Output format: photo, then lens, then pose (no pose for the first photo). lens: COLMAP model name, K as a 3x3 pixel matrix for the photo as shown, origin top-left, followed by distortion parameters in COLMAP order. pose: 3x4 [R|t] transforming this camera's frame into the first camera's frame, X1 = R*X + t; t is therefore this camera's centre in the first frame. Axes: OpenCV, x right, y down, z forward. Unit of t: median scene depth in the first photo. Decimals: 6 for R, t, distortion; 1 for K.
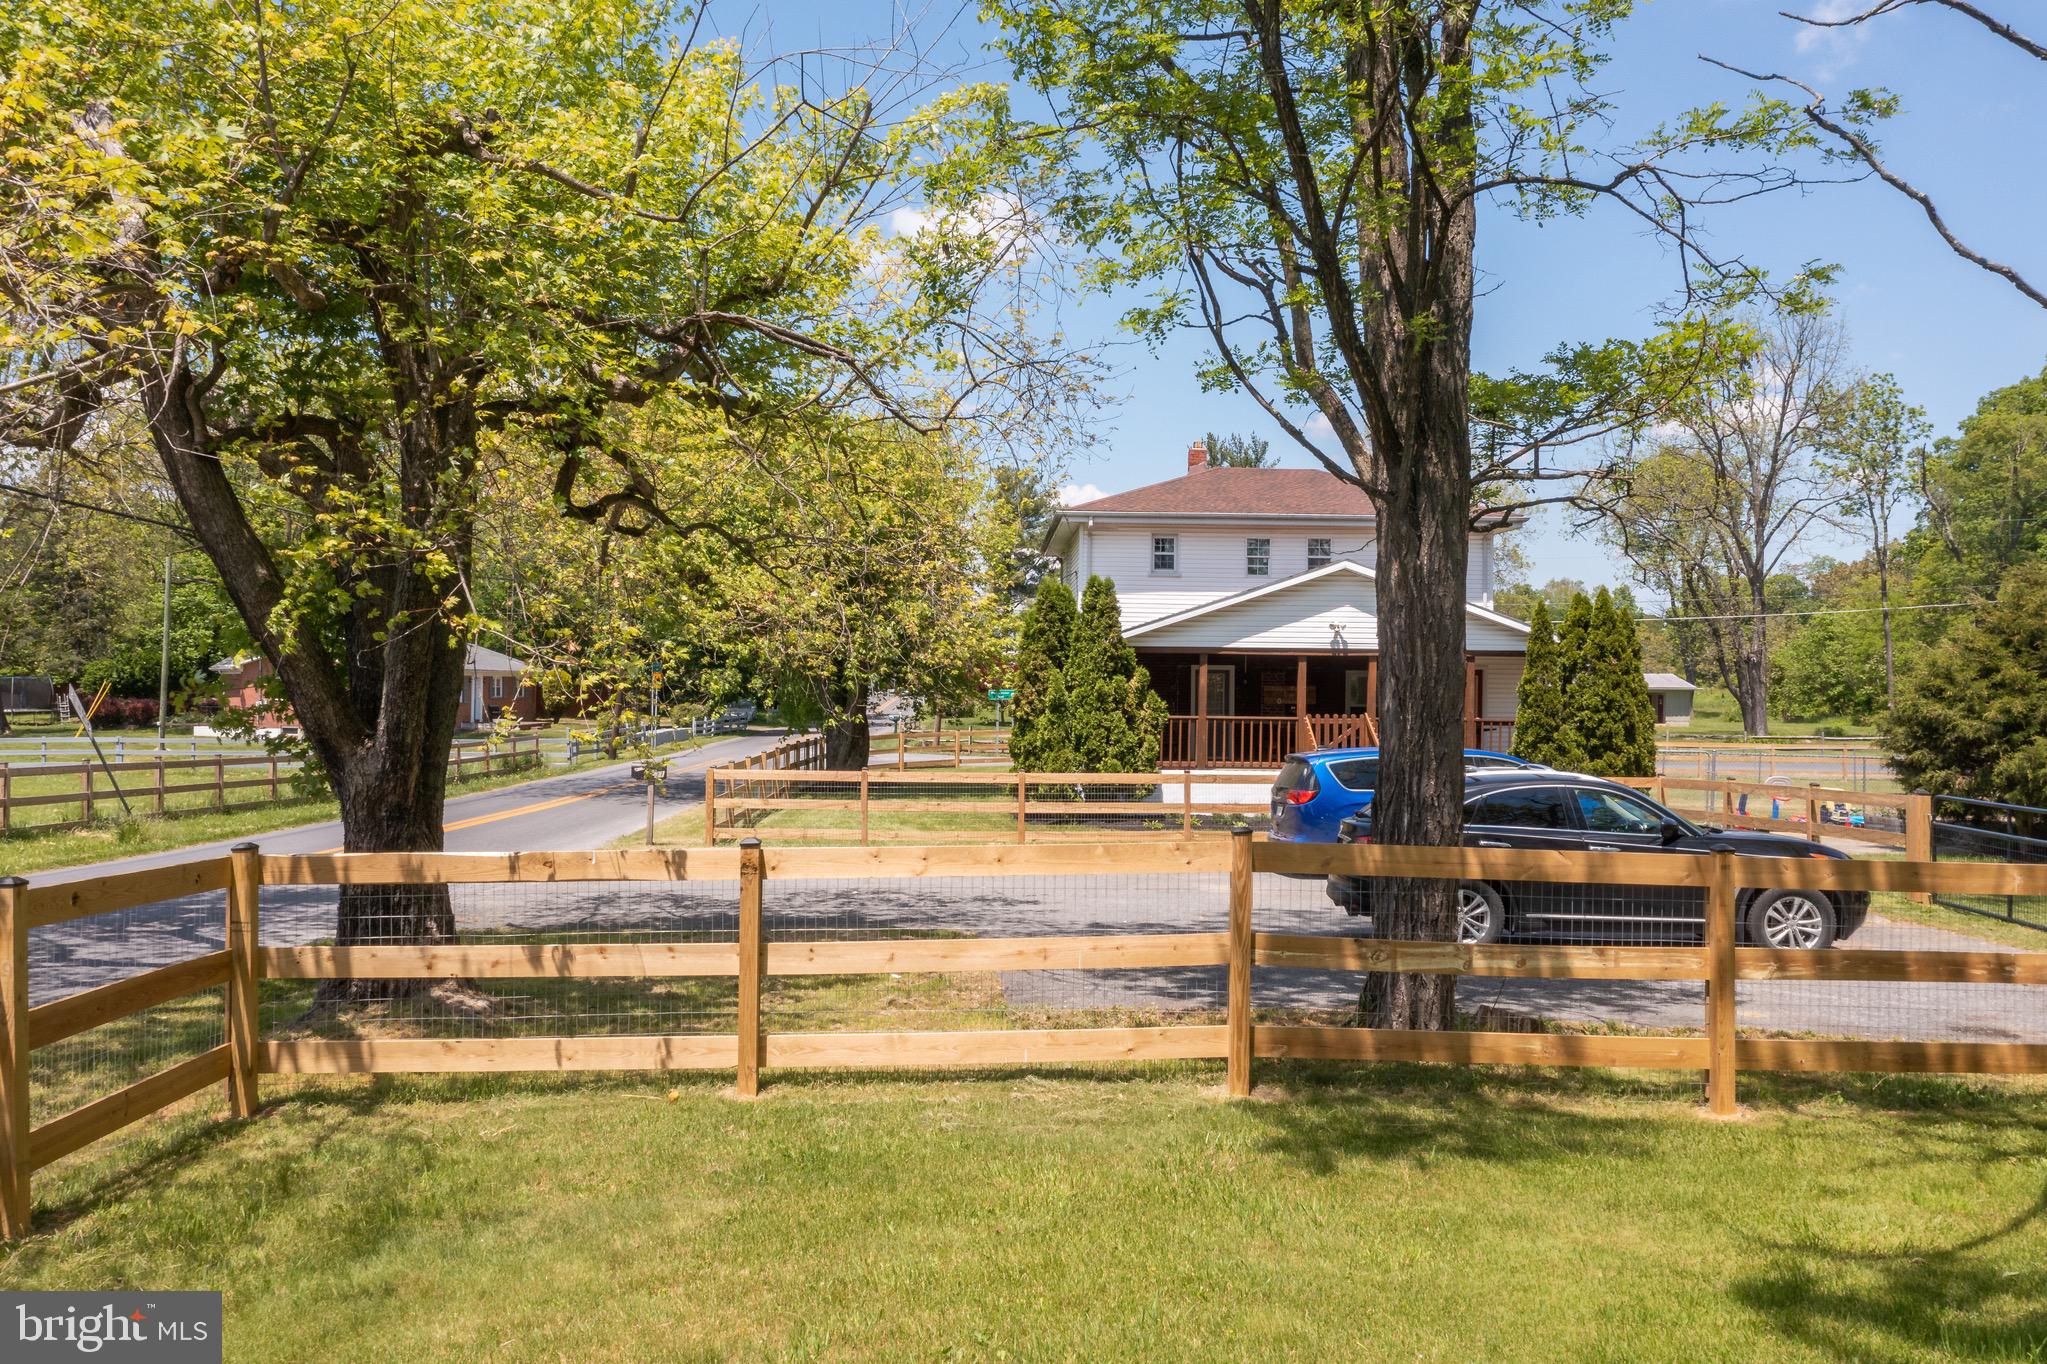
lens RADIAL K [[1622.0, 0, 1030.3], [0, 1622.0, 680.9], [0, 0, 1]] dist [-0.021609, 0.008853]
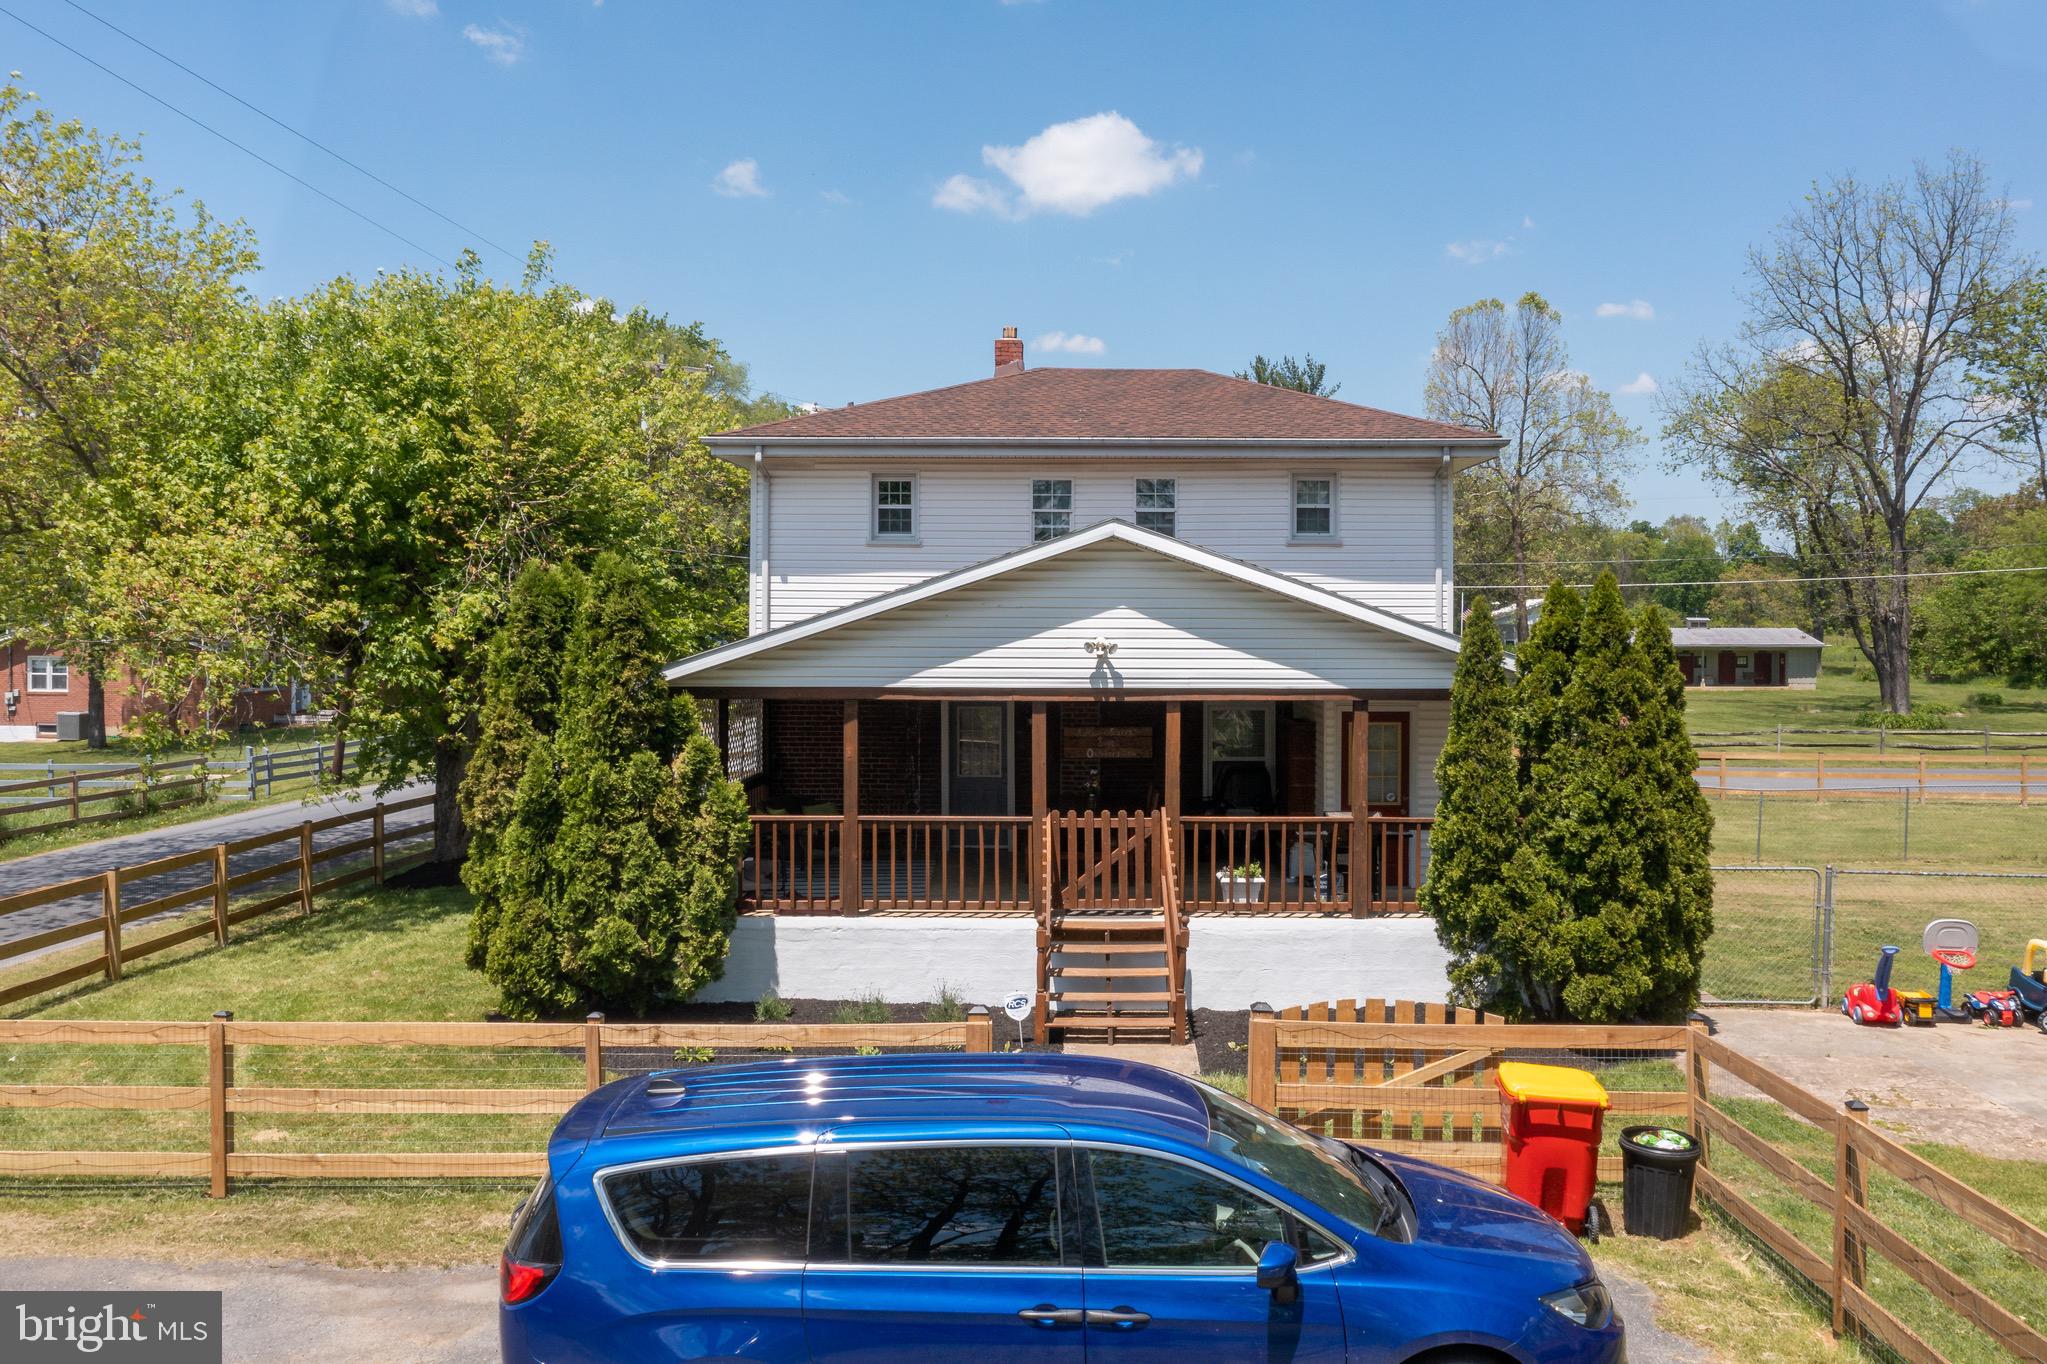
lens RADIAL K [[1622.0, 0, 1089.7], [0, 1622.0, 642.0], [0, 0, 1]] dist [-0.021609, 0.008853]
pose [[0.999229, -0.006627, -0.038709, 0.078497], [0.007136, 0.999890, 0.013030, -0.015988], [0.038619, -0.013296, 0.999166, 0.179873]]
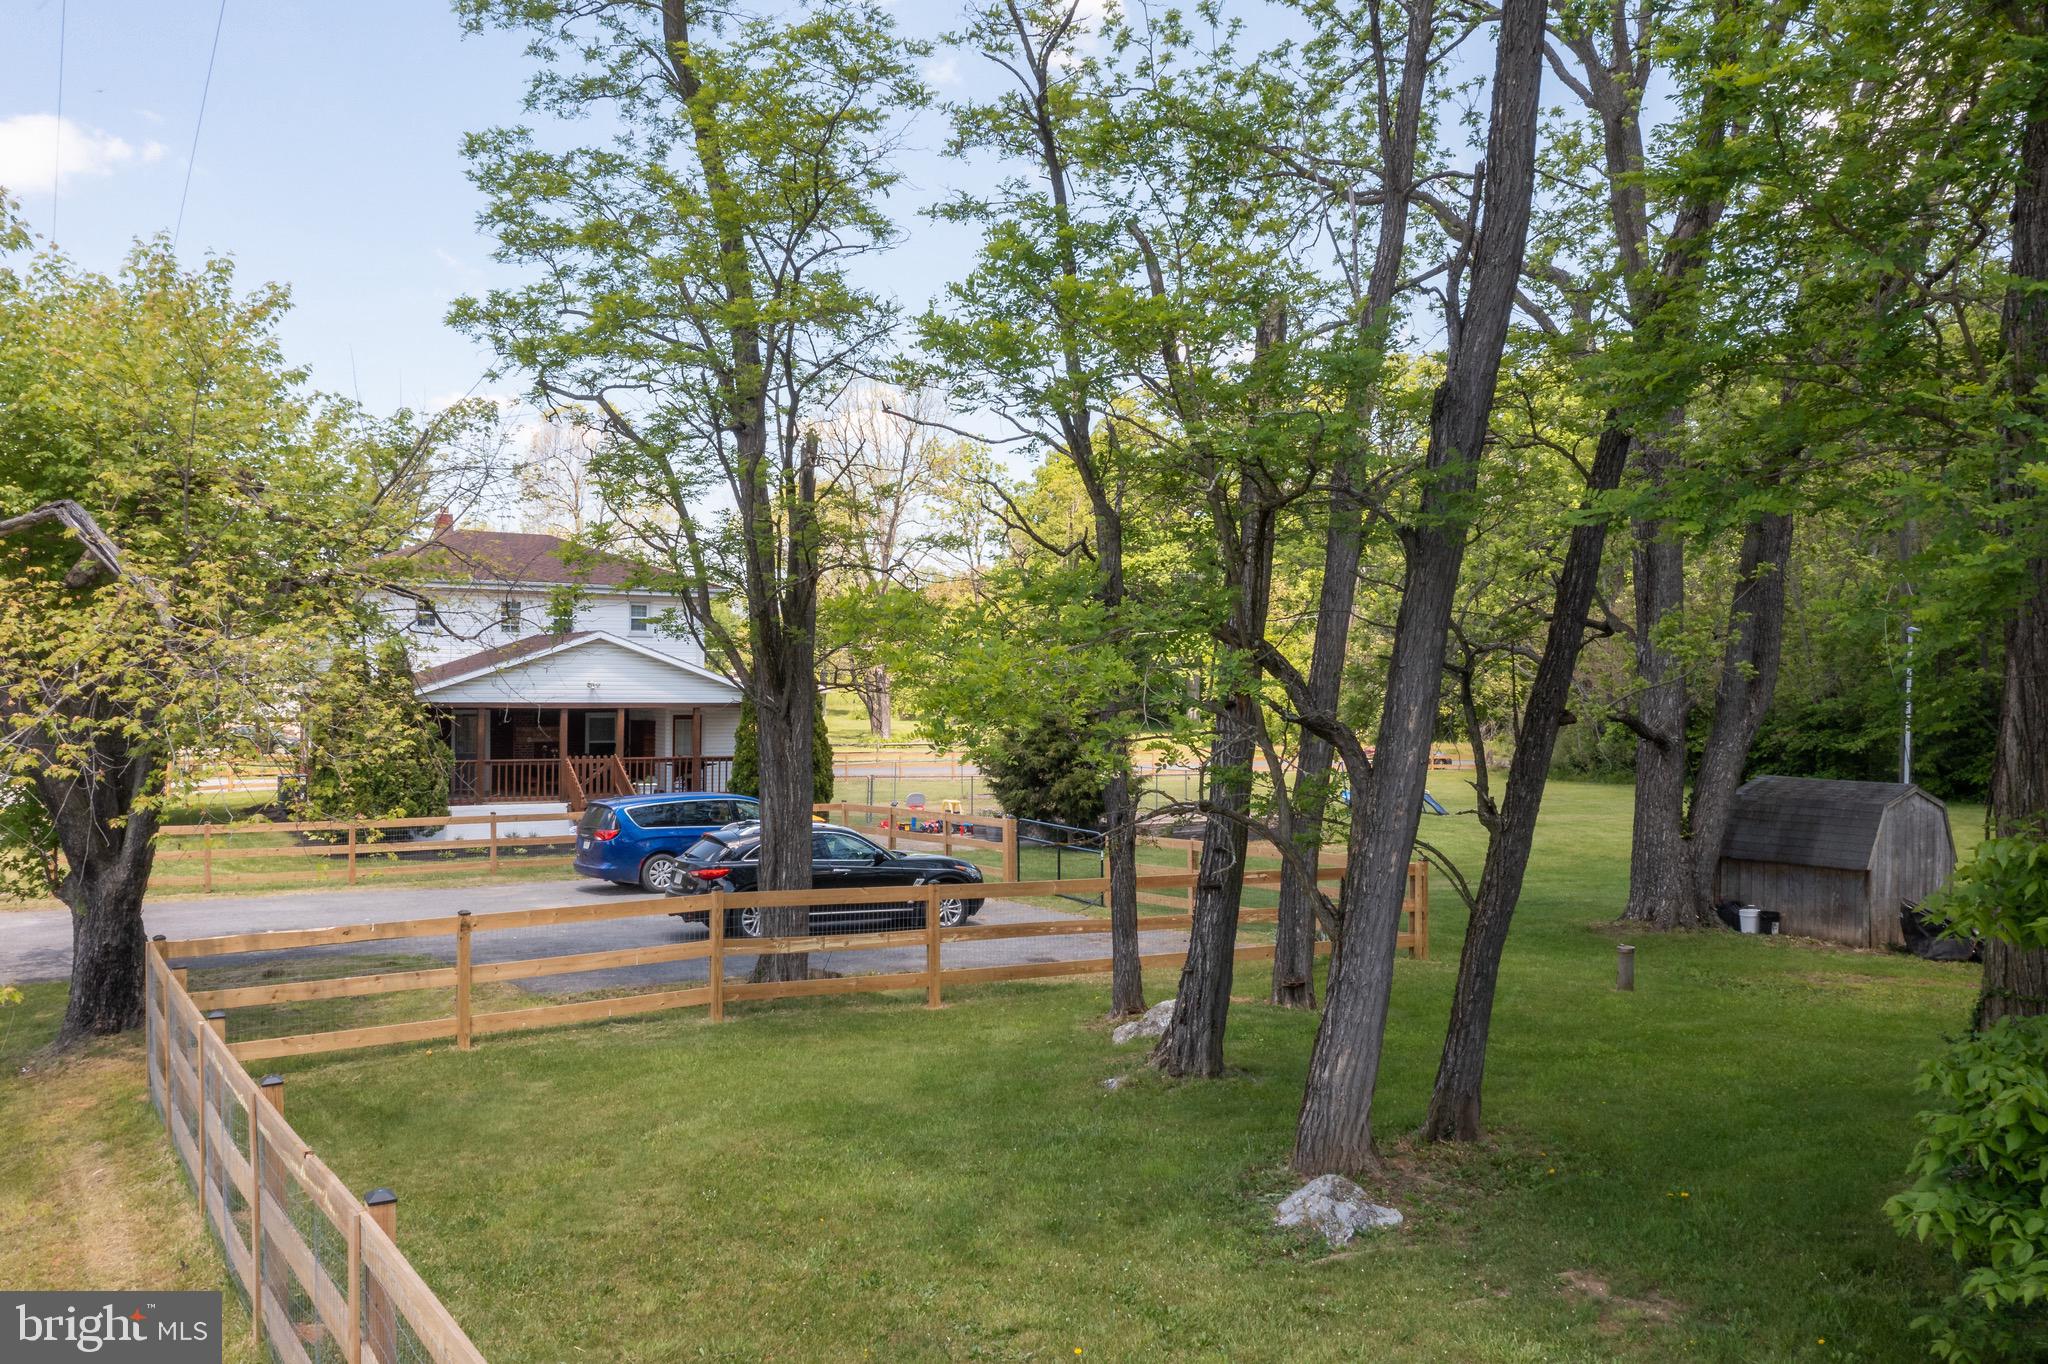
lens RADIAL K [[1622.8, 0, 1023.5], [0, 1622.8, 684.0], [0, 0, 1]] dist [-0.021609, 0.008853]
pose [[0.868895, -0.003583, 0.494984, -0.052632], [-0.001338, 0.999953, 0.009587, -0.017832], [-0.494995, -0.008993, 0.868849, -0.091211]]
